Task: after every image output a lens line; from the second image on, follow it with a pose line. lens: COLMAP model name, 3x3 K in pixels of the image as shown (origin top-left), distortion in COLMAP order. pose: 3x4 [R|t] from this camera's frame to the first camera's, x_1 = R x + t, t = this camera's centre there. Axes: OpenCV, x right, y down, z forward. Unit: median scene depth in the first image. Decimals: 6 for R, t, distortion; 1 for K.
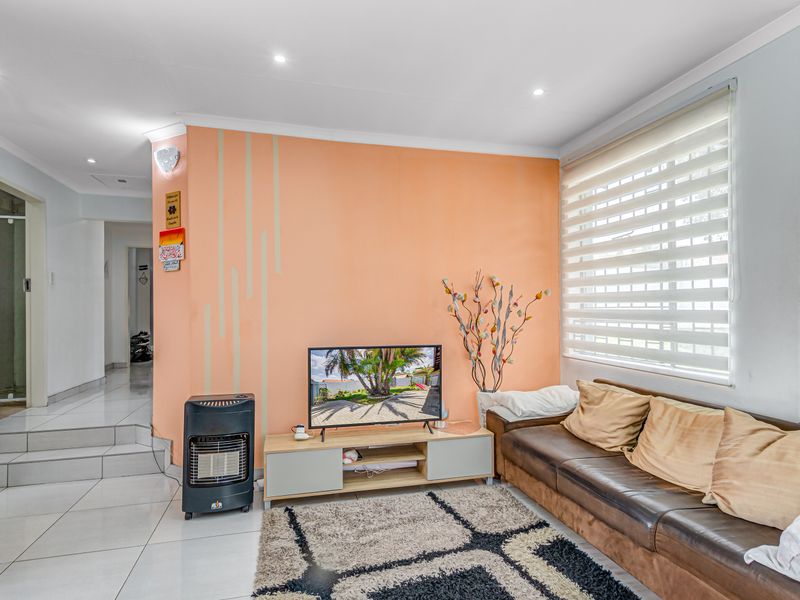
lens RADIAL K [[456.5, 0, 399.5], [0, 456.5, 301.8], [0, 0, 1]] dist [0.016189, -0.001115]
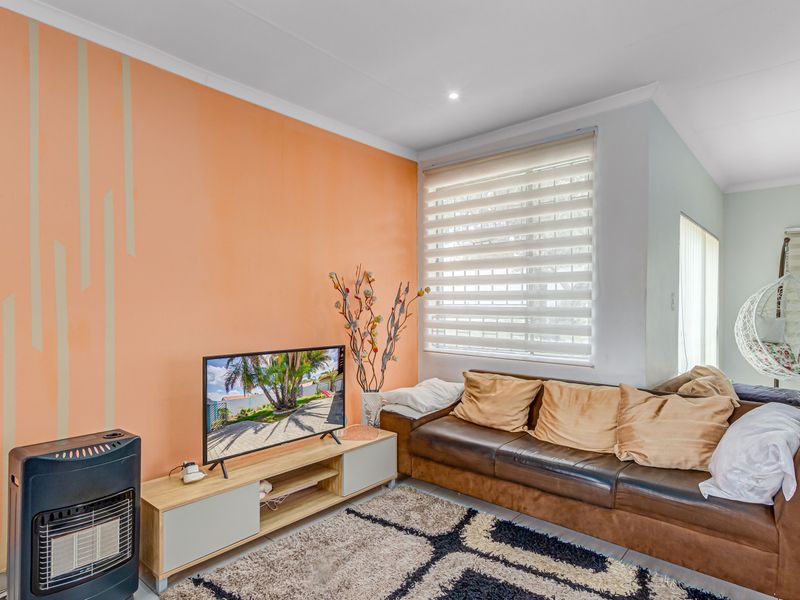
lens RADIAL K [[456.5, 0, 396.0], [0, 456.5, 304.3], [0, 0, 1]] dist [0.016189, -0.001115]
pose [[0.828510, 0.005122, 0.559951, -0.355913], [-0.011834, 0.999895, 0.008363, 0.004214], [-0.559850, -0.013556, 0.828483, 0.201666]]
